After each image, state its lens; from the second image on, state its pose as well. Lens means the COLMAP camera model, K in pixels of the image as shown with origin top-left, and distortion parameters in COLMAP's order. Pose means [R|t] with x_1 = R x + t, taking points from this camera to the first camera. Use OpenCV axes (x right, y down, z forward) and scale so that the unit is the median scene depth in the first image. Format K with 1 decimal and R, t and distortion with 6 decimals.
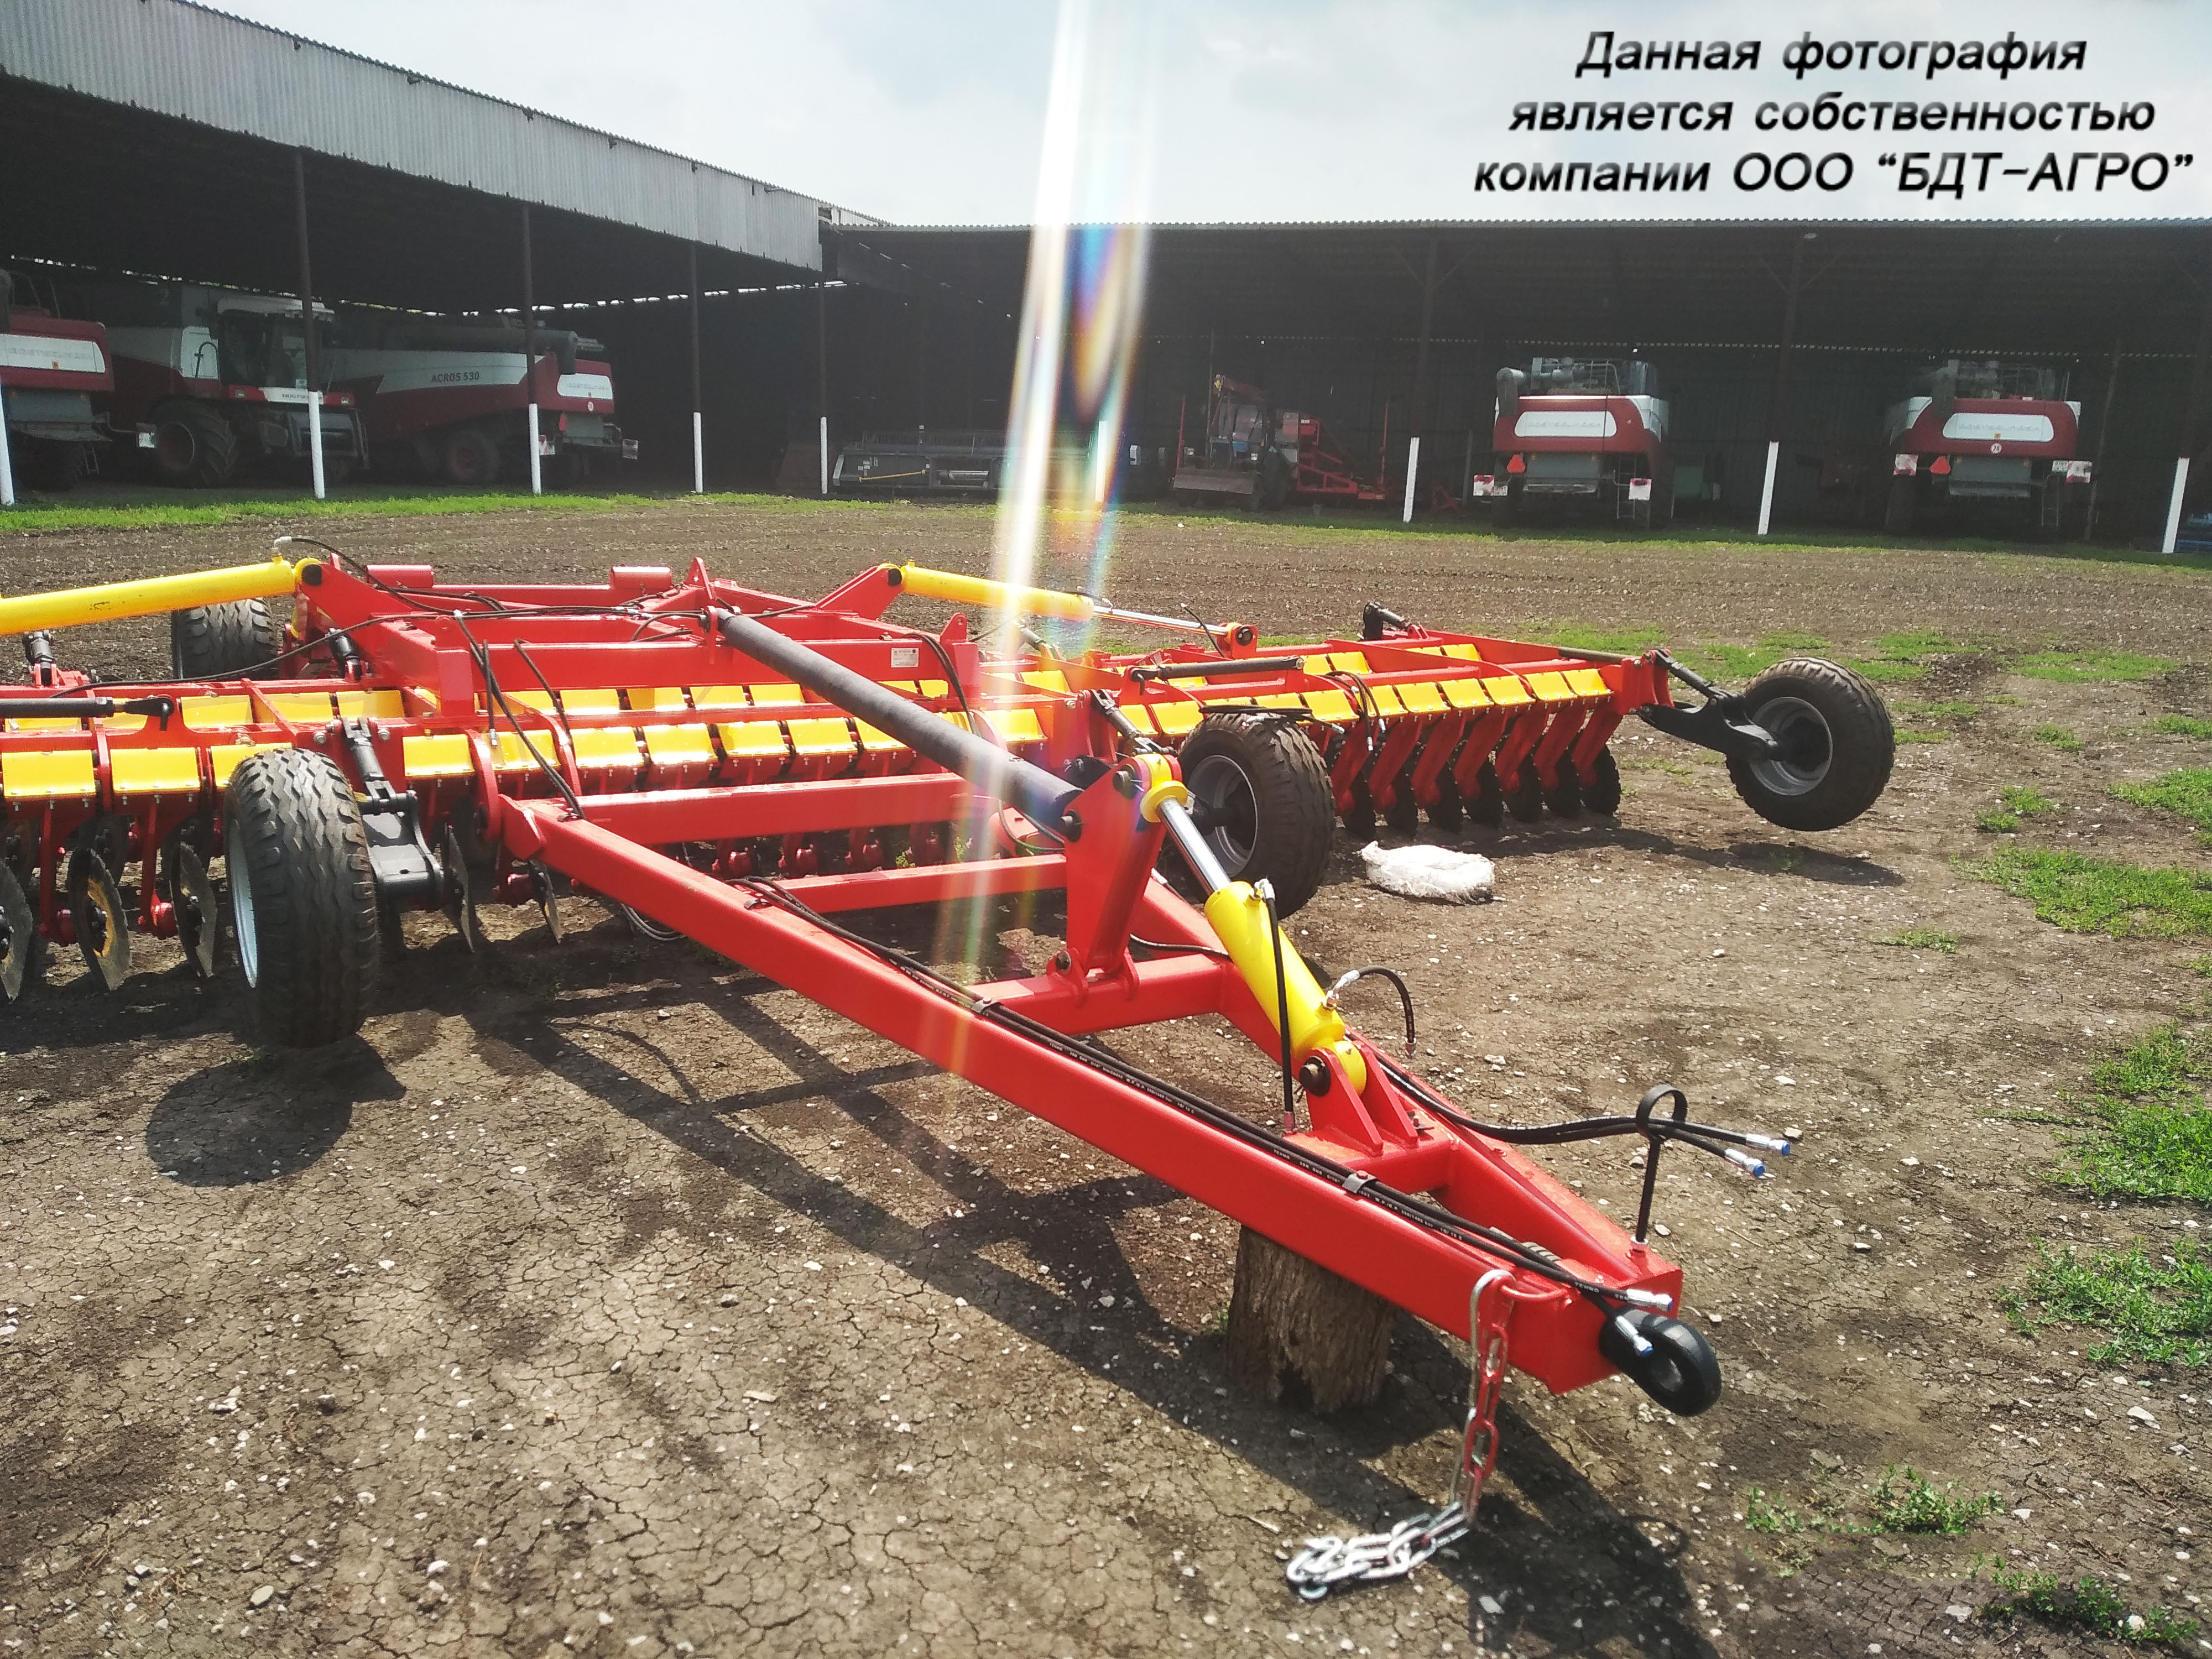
lens RADIAL K [[1641.7, 0, 1106.0], [0, 1641.7, 829.5], [0, 0, 1]] dist [0.096866, -0.204268]
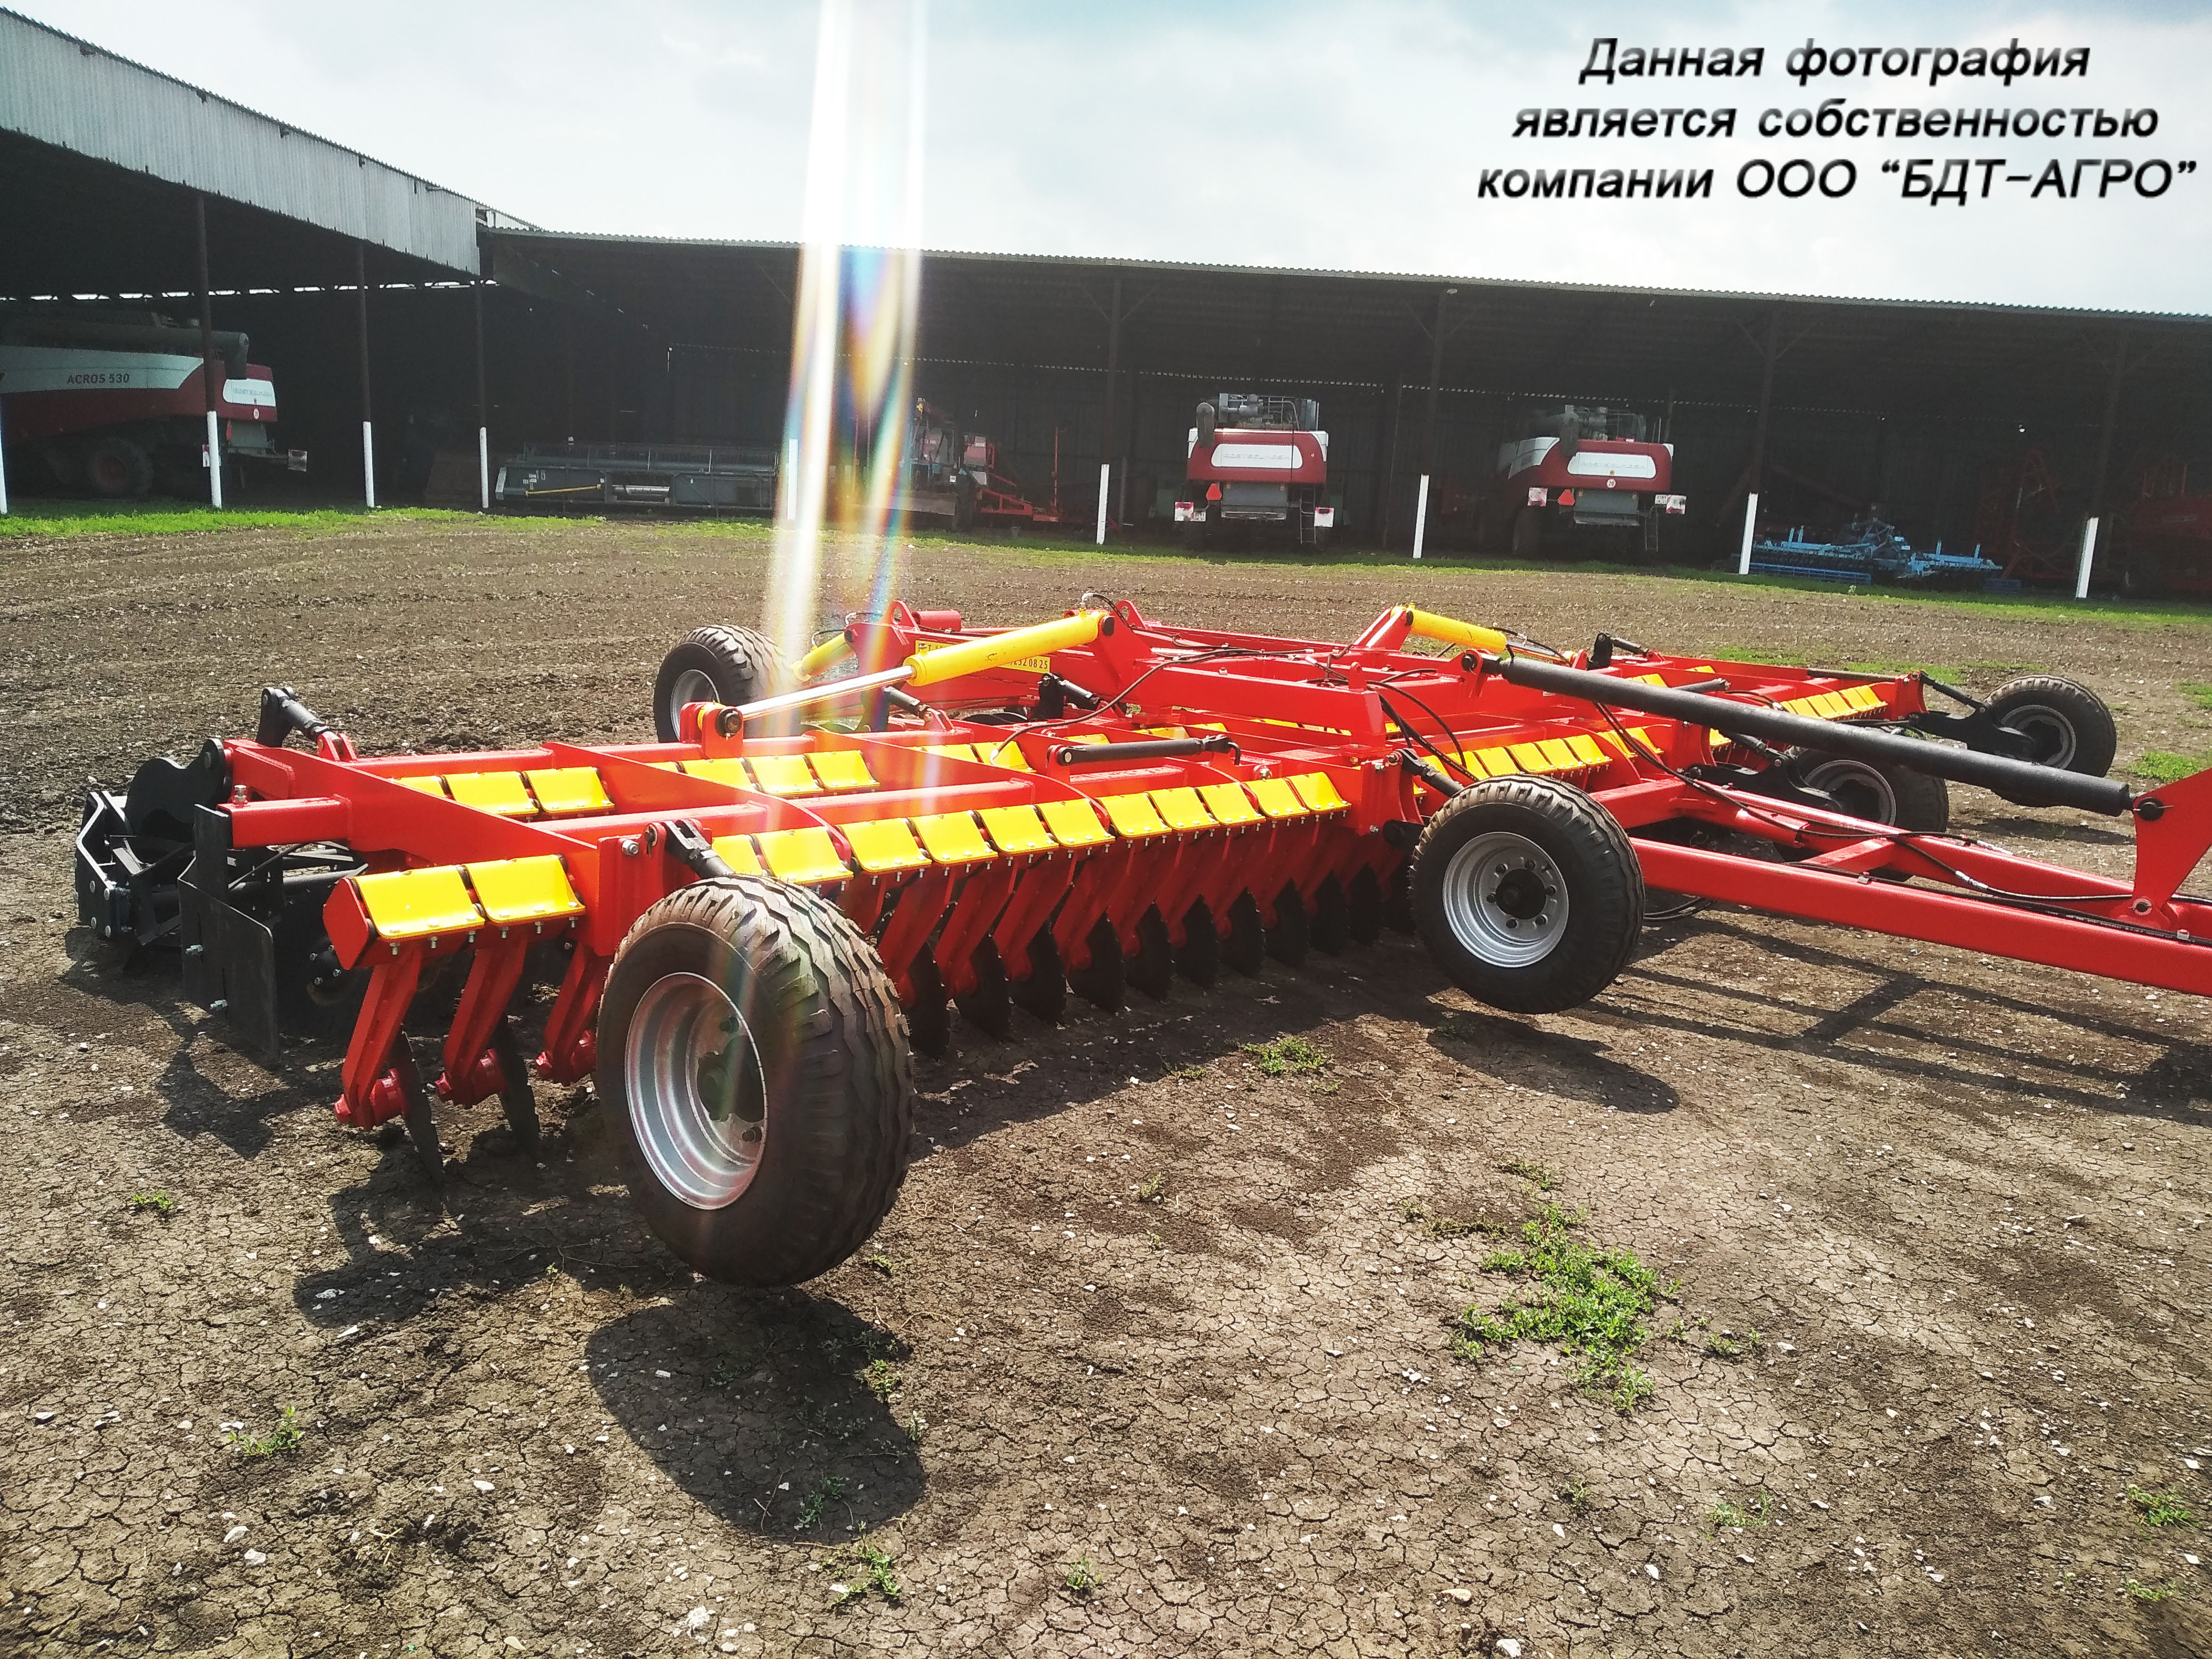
lens RADIAL K [[1658.8, 0, 1106.0], [0, 1658.8, 829.5], [0, 0, 1]] dist [0.043333, -0.067605]
pose [[0.962534, -0.039914, 0.268206, -0.118058], [0.042533, 0.999087, -0.003958, -0.001626], [-0.267803, 0.015217, 0.963354, -0.012594]]
